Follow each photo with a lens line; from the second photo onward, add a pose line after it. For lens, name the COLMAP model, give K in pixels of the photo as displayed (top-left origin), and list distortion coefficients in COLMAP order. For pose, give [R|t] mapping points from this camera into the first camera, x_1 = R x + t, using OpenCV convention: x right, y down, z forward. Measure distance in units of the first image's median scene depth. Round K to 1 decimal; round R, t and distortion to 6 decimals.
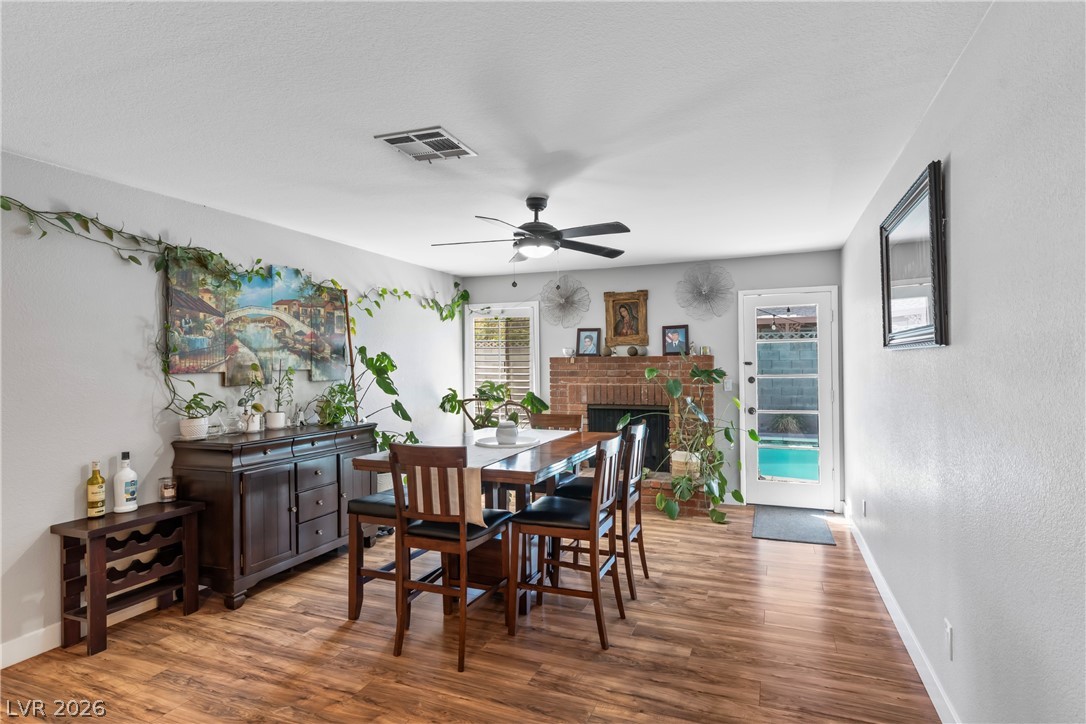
lens RADIAL K [[572.8, 0, 543.0], [0, 572.8, 362.0], [0, 0, 1]] dist [0.005979, 0.000433]
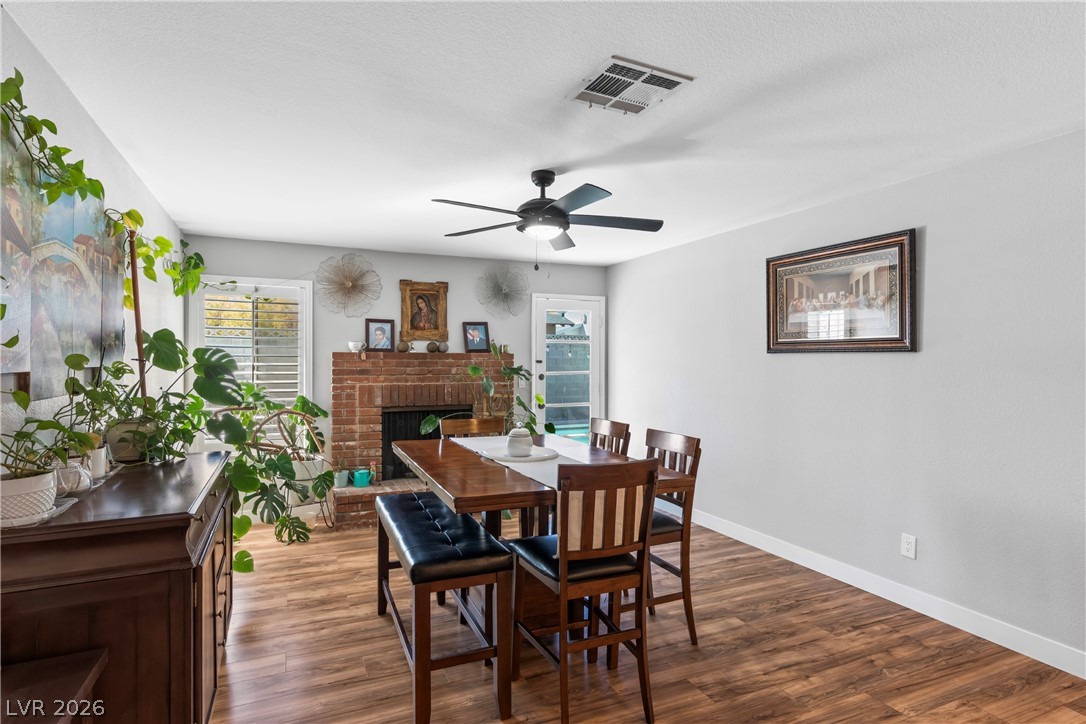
lens RADIAL K [[572.8, 0, 543.0], [0, 572.8, 362.0], [0, 0, 1]] dist [0.005979, 0.000433]
pose [[0.698772, 0.006982, 0.715310, -0.380236], [-0.010058, 0.999949, 0.000065, 0.003158], [-0.715274, -0.007240, 0.698807, 0.231490]]
